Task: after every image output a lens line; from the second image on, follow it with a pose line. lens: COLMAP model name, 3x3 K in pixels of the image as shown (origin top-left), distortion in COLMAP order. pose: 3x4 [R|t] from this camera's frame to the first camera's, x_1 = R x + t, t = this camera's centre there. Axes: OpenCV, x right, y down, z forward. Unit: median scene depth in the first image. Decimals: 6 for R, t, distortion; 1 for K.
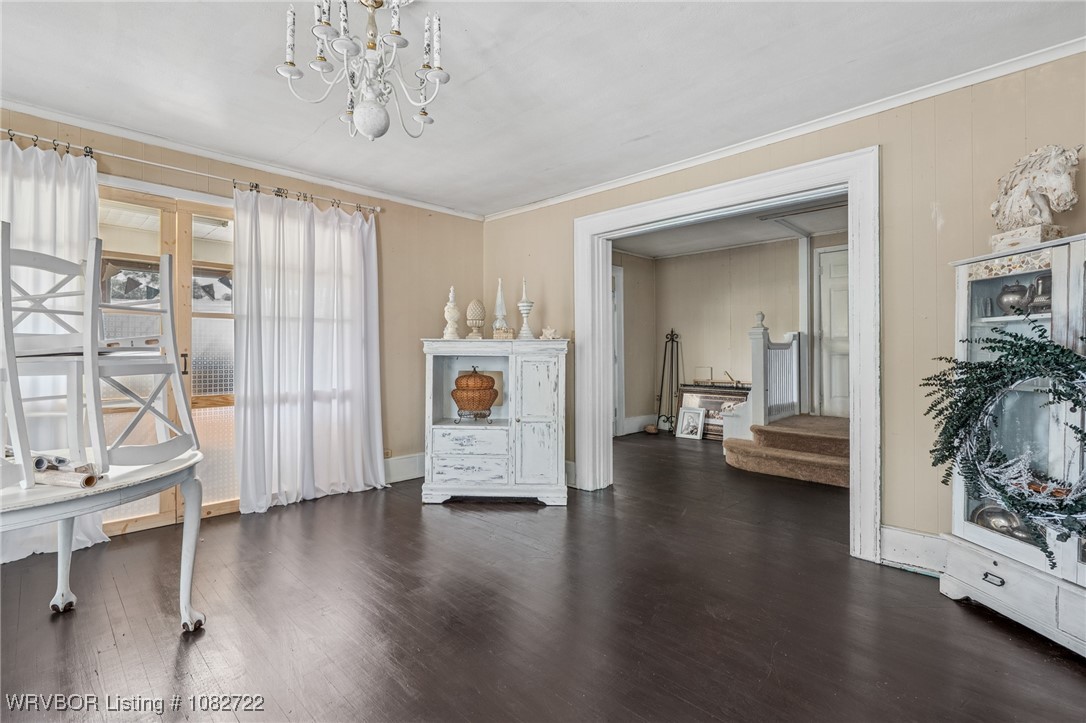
lens RADIAL K [[498.0, 0, 542.0], [0, 498.0, 354.1], [0, 0, 1]] dist [0.000624, 0.000199]
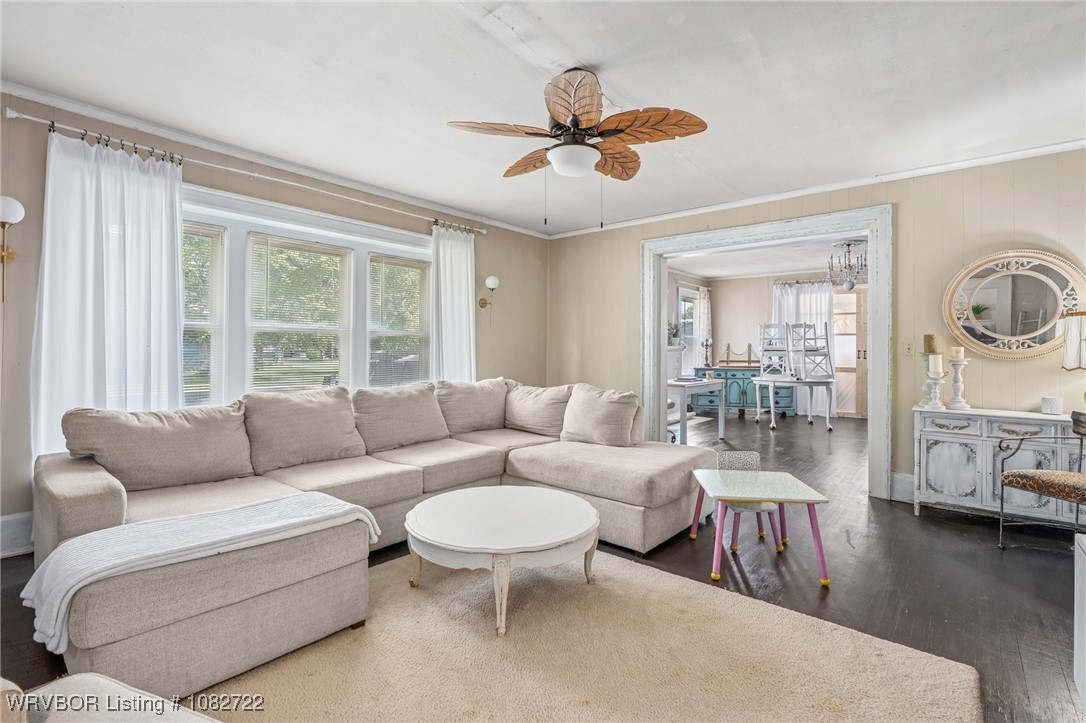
lens RADIAL K [[501.8, 0, 544.9], [0, 501.8, 346.9], [0, 0, 1]] dist [-0.001398, -0.000193]
pose [[0.089613, 0.000138, -0.995977, 1.411746], [-0.002457, 0.999997, -0.000082, -0.012706], [0.995974, 0.002454, 0.089613, -0.693860]]
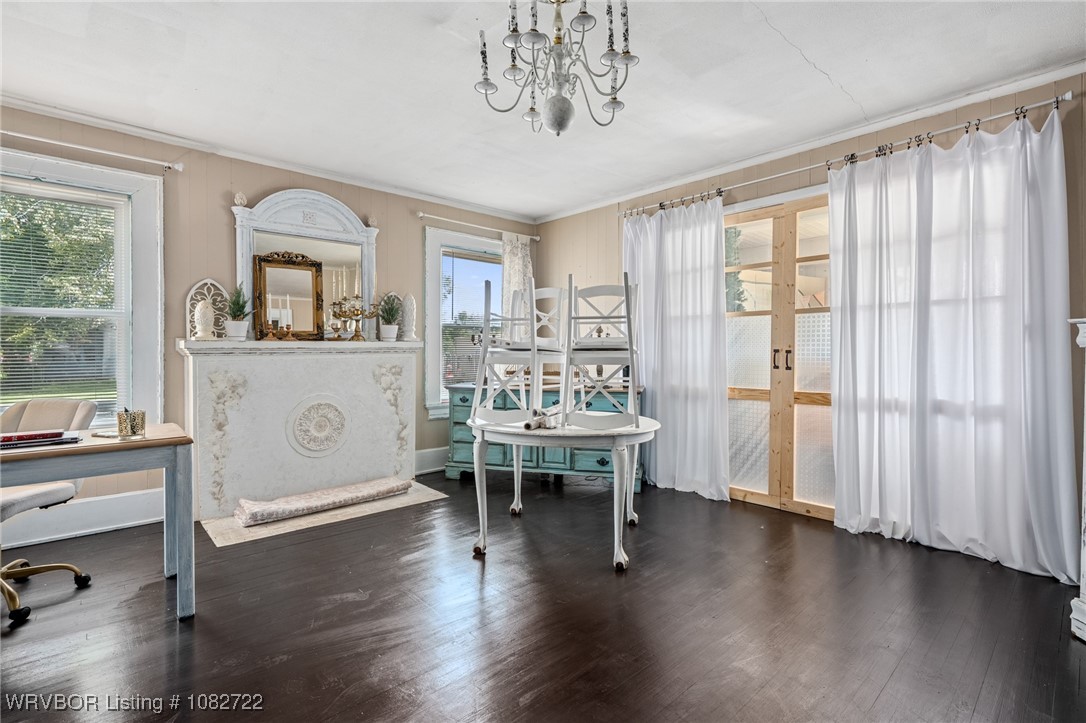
lens RADIAL K [[502.8, 0, 540.3], [0, 502.8, 358.2], [0, 0, 1]] dist [-0.001054, 0.000006]
pose [[-0.055151, 0.012201, -0.998403, 0.317151], [-0.001921, 0.999922, 0.012325, 0.003908], [0.998476, 0.002598, -0.055123, 0.477354]]
